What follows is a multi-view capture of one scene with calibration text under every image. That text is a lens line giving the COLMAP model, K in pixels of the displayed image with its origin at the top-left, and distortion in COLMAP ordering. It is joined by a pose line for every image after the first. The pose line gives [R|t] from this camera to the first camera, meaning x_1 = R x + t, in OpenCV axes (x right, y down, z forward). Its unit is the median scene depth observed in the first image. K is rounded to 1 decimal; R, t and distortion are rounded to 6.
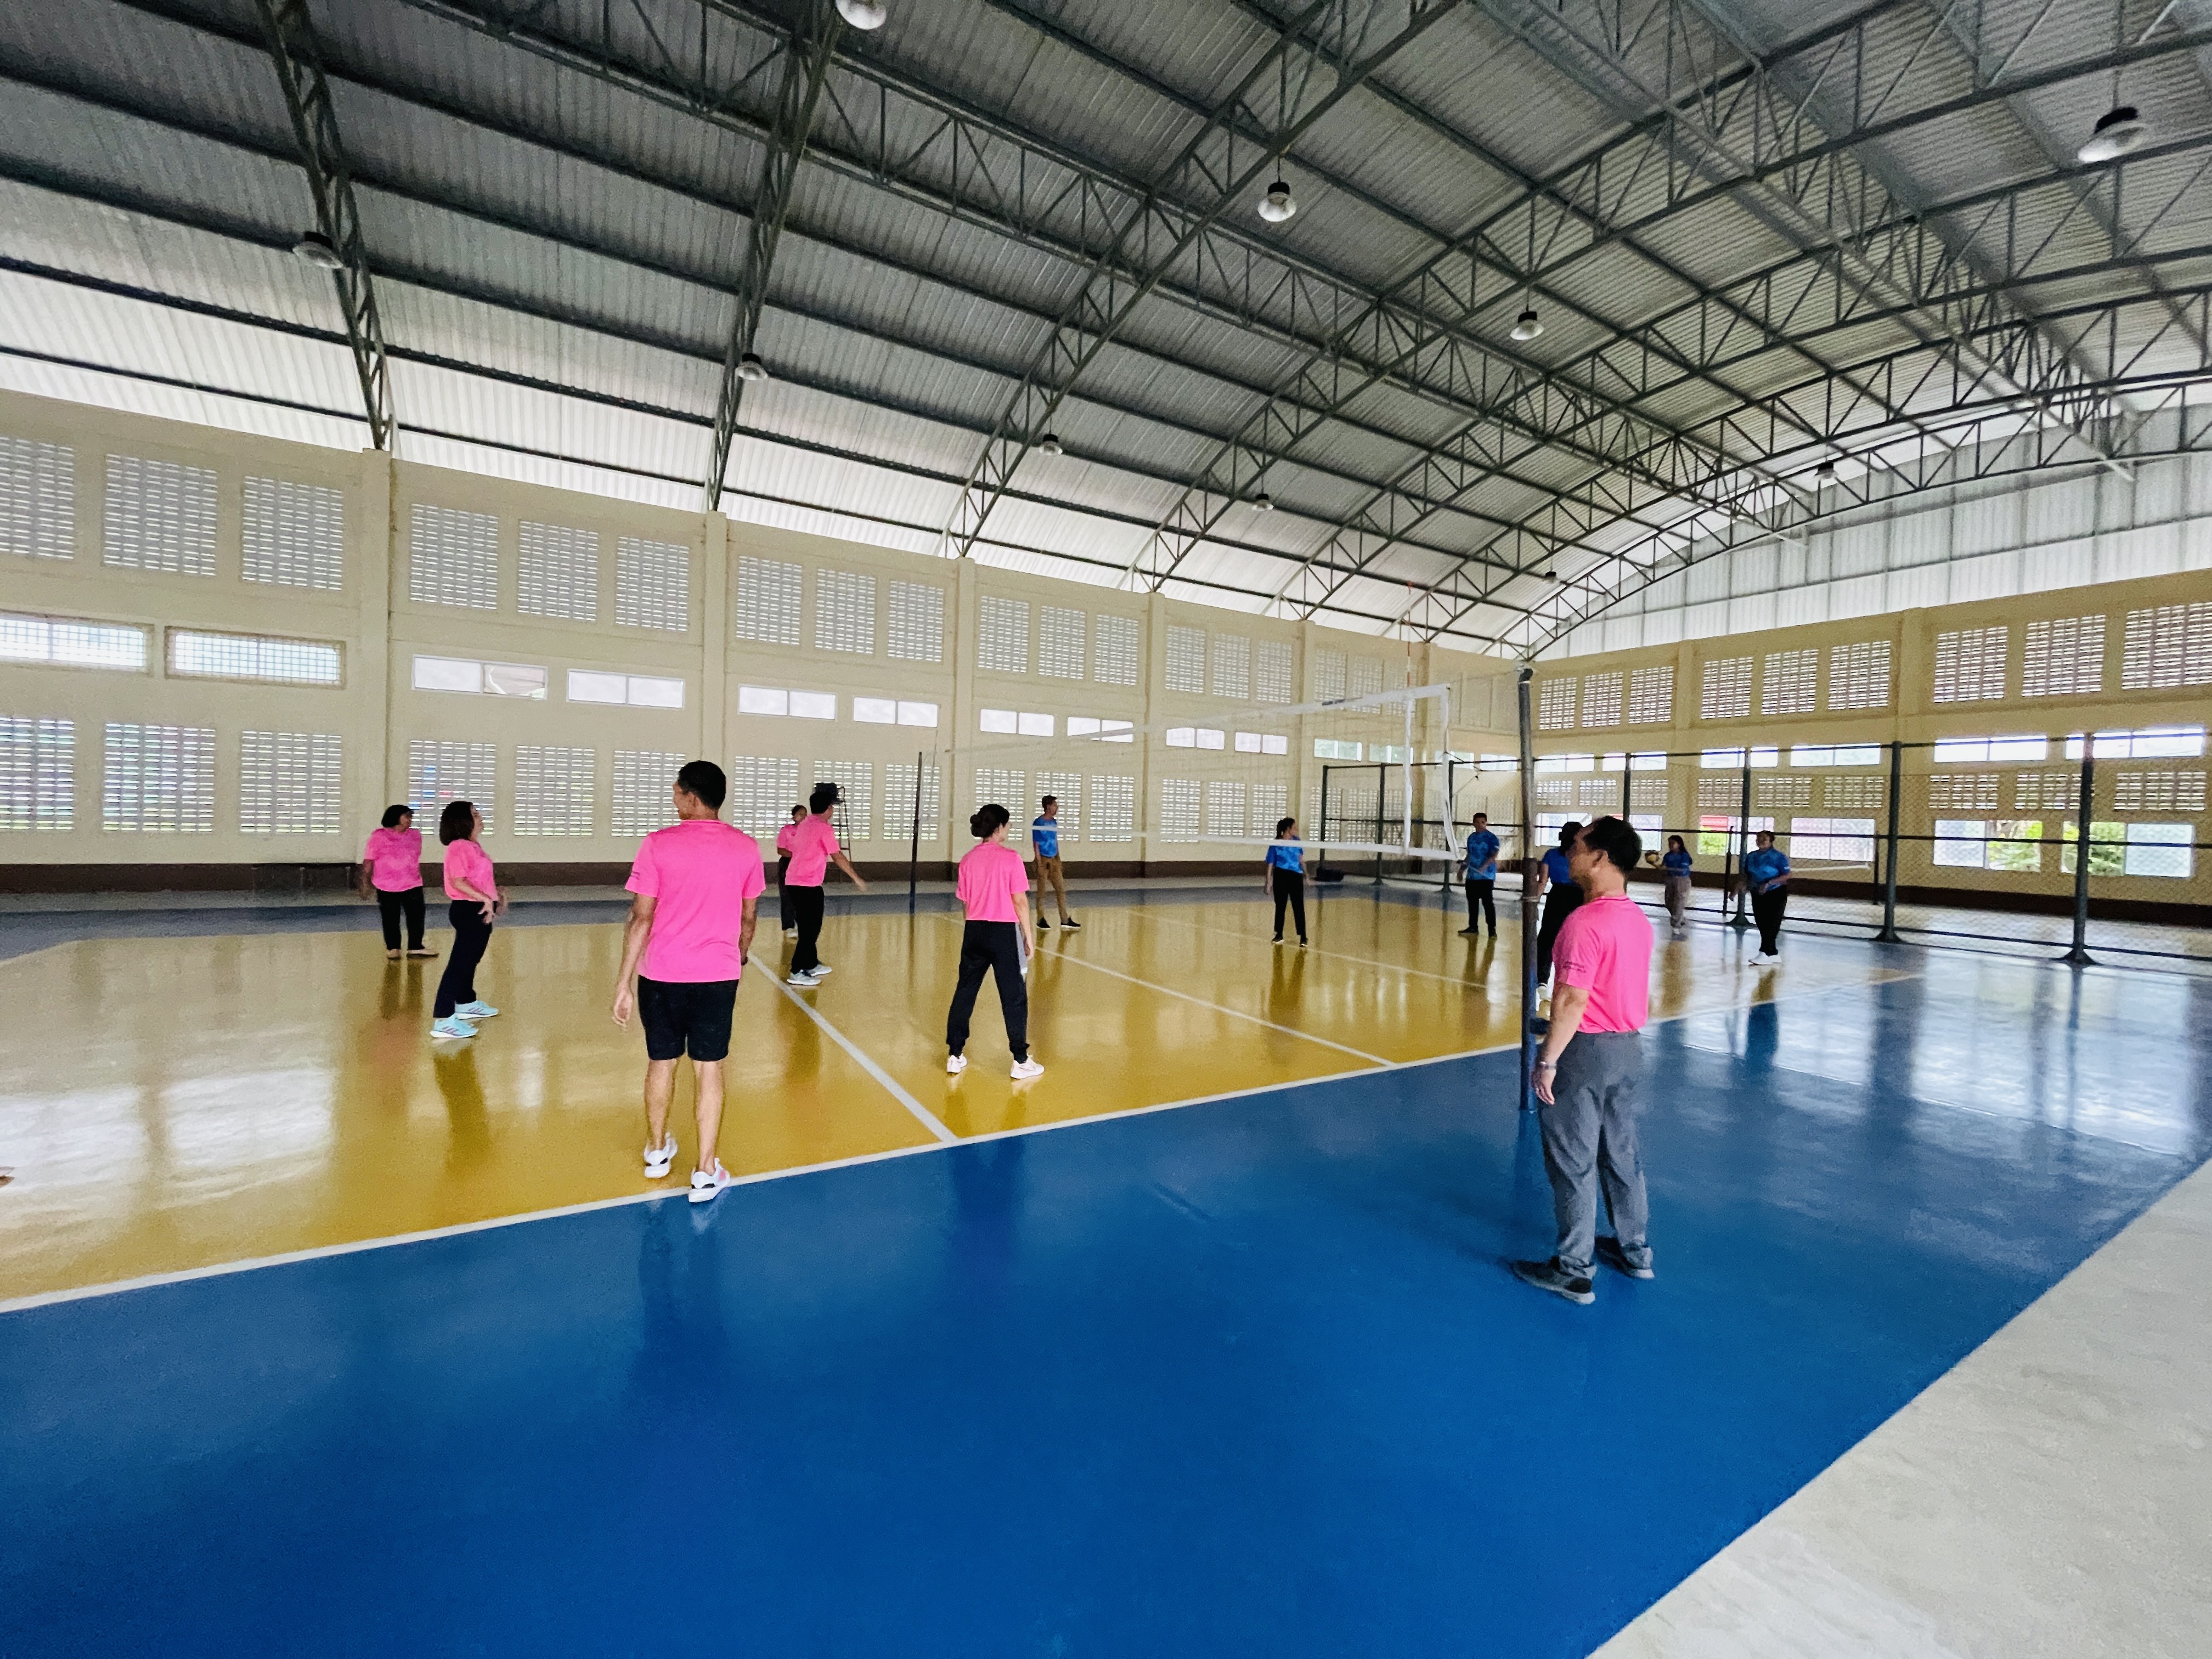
lens RADIAL K [[890.8, 0, 1106.0], [0, 890.8, 829.5], [0, 0, 1]] dist [-0.001339, -0.000443]
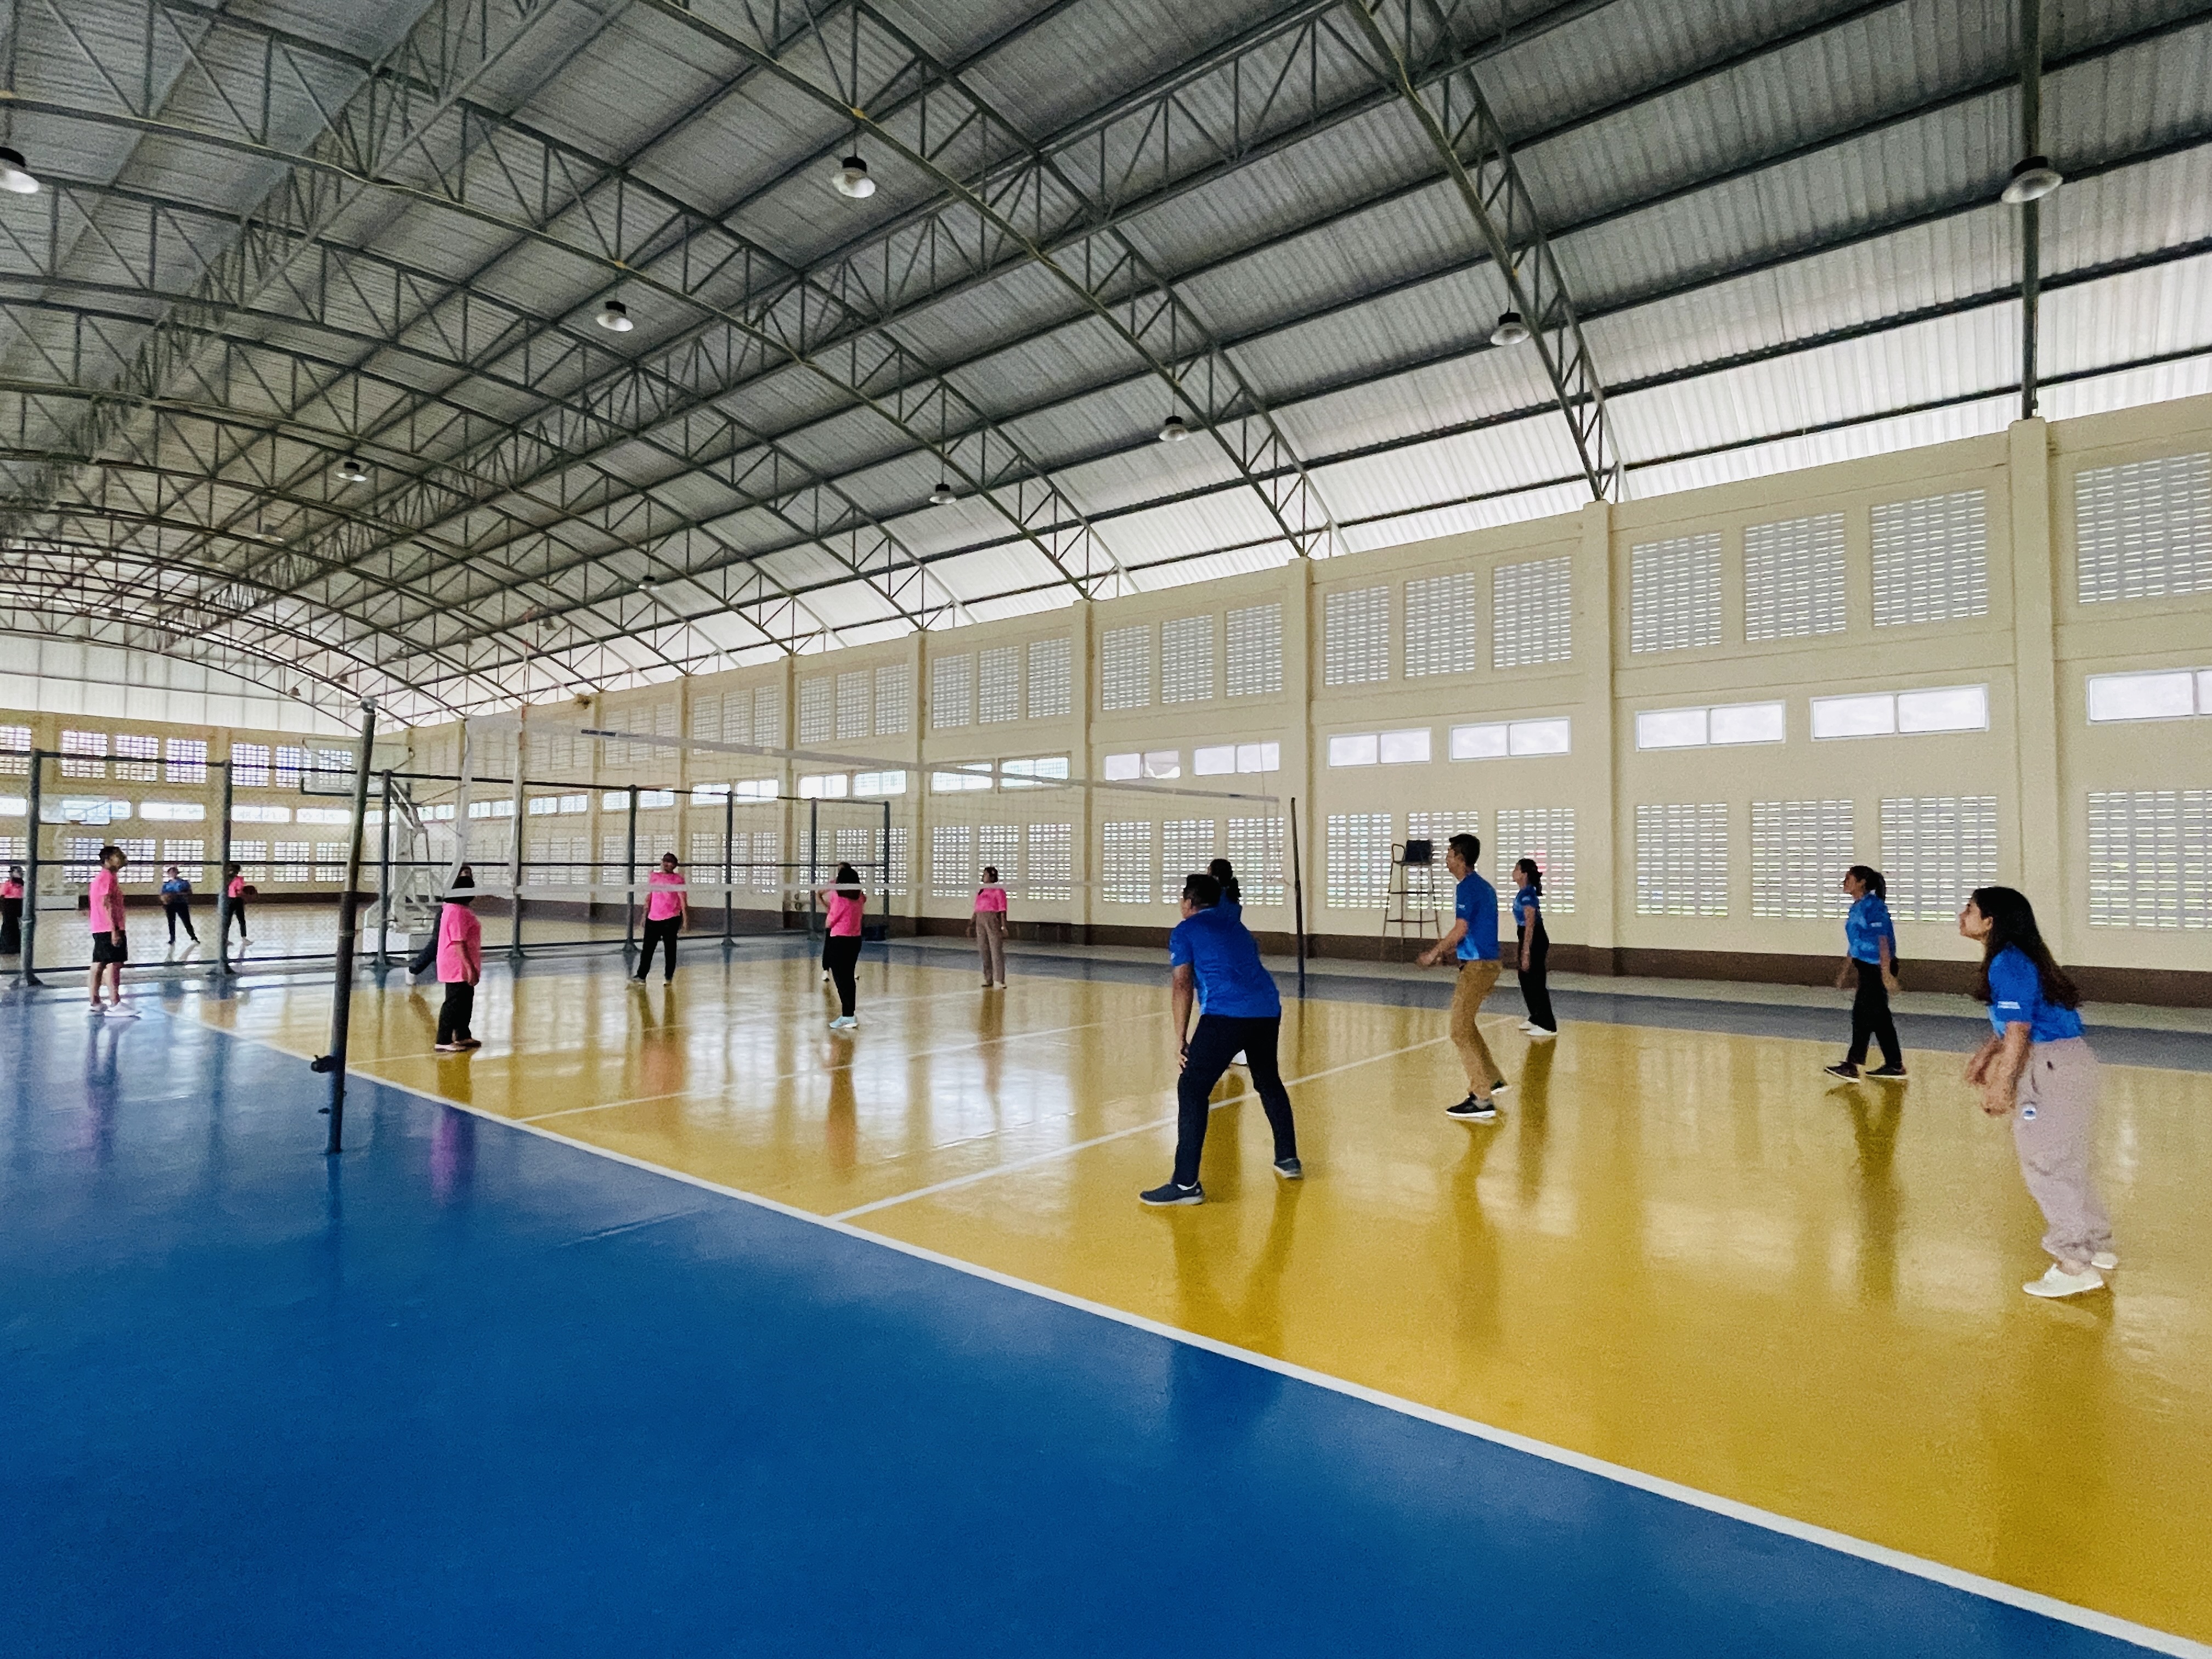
lens RADIAL K [[1126.9, 0, 1106.0], [0, 1126.9, 829.5], [0, 0, 1]] dist [0.088657, -0.000639]
pose [[0.418761, -0.061068, -0.906041, 0.272432], [-0.001142, 0.997700, -0.067773, 0.005290], [0.908096, 0.029415, 0.417728, 0.160623]]
